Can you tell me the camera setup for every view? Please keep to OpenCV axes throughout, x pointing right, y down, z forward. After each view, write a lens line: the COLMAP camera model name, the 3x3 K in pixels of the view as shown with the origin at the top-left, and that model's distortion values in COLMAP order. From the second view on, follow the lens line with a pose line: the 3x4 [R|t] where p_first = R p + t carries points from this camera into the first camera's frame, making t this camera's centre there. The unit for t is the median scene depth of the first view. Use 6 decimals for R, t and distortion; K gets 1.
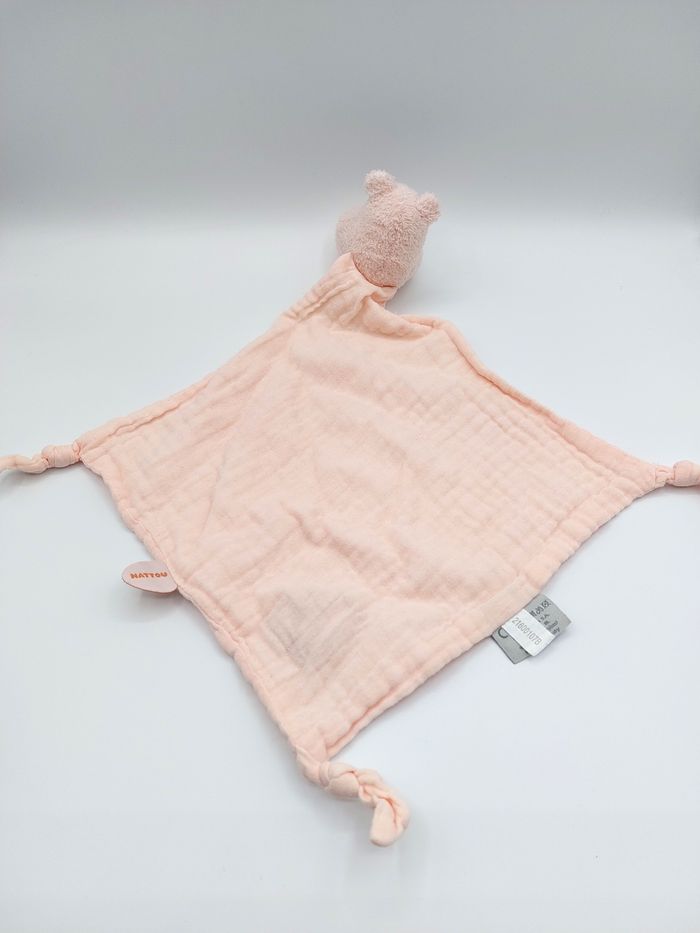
lens RADIAL K [[685.9, 0, 352.1], [0, 685.9, 483.5], [0, 0, 1]] dist [0.077362, -0.206721]
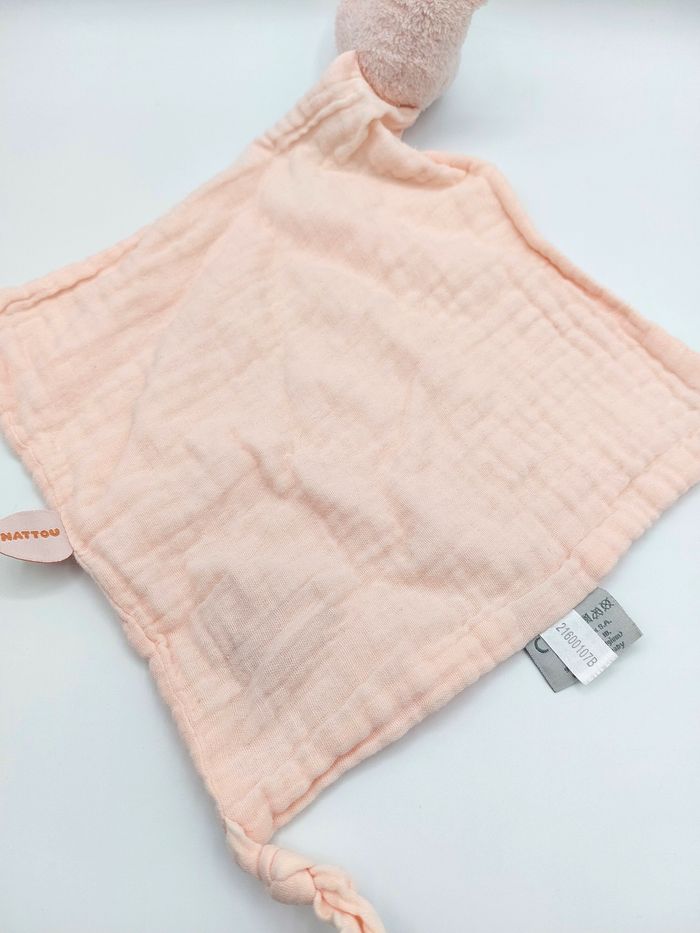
lens RADIAL K [[685.9, 0, 352.1], [0, 685.9, 483.5], [0, 0, 1]] dist [0.077362, -0.206721]
pose [[0.998800, 0.048972, -0.000933, 0.020229], [-0.047881, 0.980224, 0.192010, -0.058404], [0.010318, -0.191735, 0.981393, 0.317033]]
